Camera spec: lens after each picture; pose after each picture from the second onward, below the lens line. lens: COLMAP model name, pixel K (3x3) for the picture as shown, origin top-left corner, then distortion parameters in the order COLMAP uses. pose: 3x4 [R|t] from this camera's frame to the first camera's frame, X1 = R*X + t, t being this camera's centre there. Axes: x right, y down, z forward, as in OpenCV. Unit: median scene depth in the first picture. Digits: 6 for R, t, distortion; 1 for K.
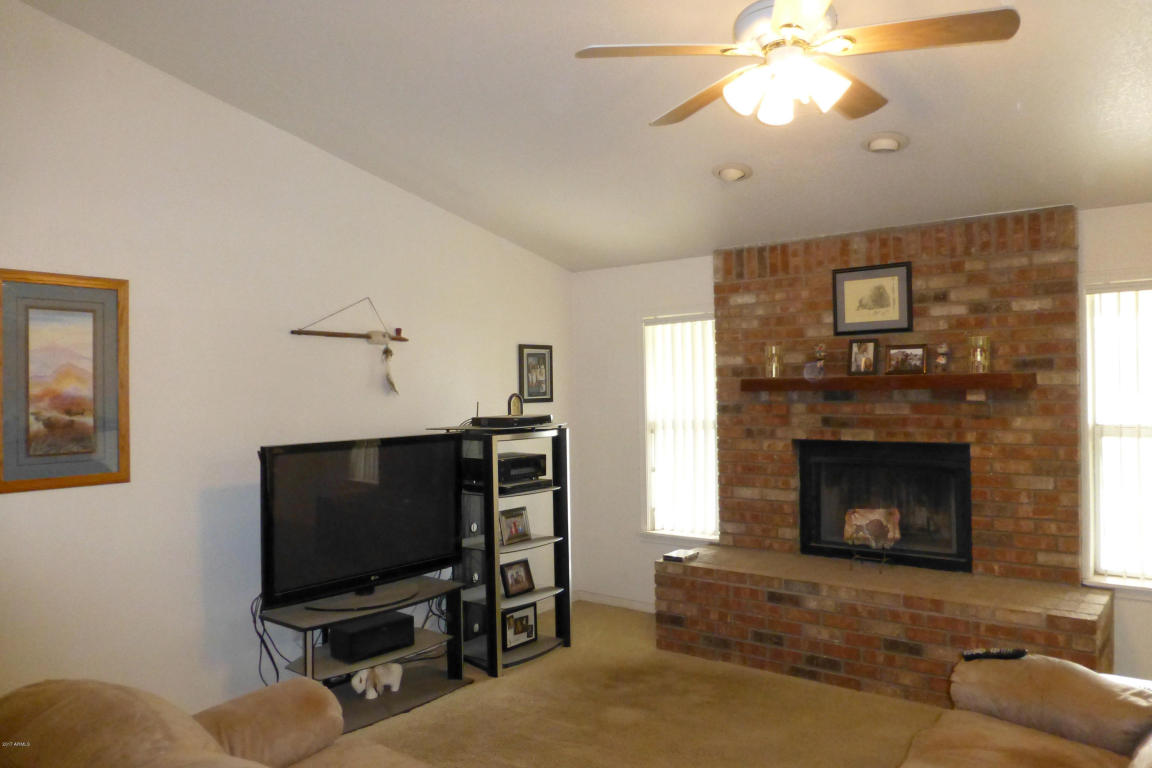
lens RADIAL K [[838.6, 0, 585.3], [0, 838.6, 384.5], [0, 0, 1]] dist [-0.022770, -0.004682]
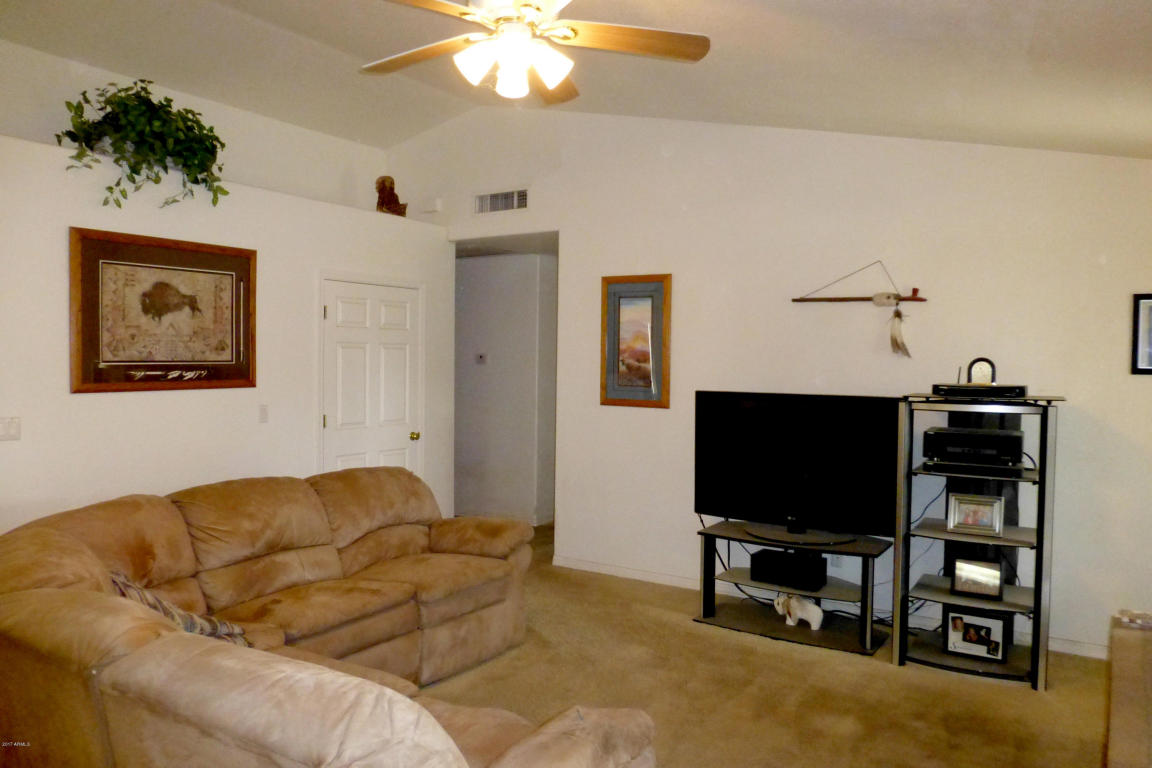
lens RADIAL K [[838.6, 0, 571.8], [0, 838.6, 381.5], [0, 0, 1]] dist [-0.022770, -0.004682]
pose [[0.080464, 0.047733, -0.995614, 0.745062], [-0.009831, 0.998842, 0.047094, -0.001169], [0.996709, 0.005998, 0.080840, 0.553517]]
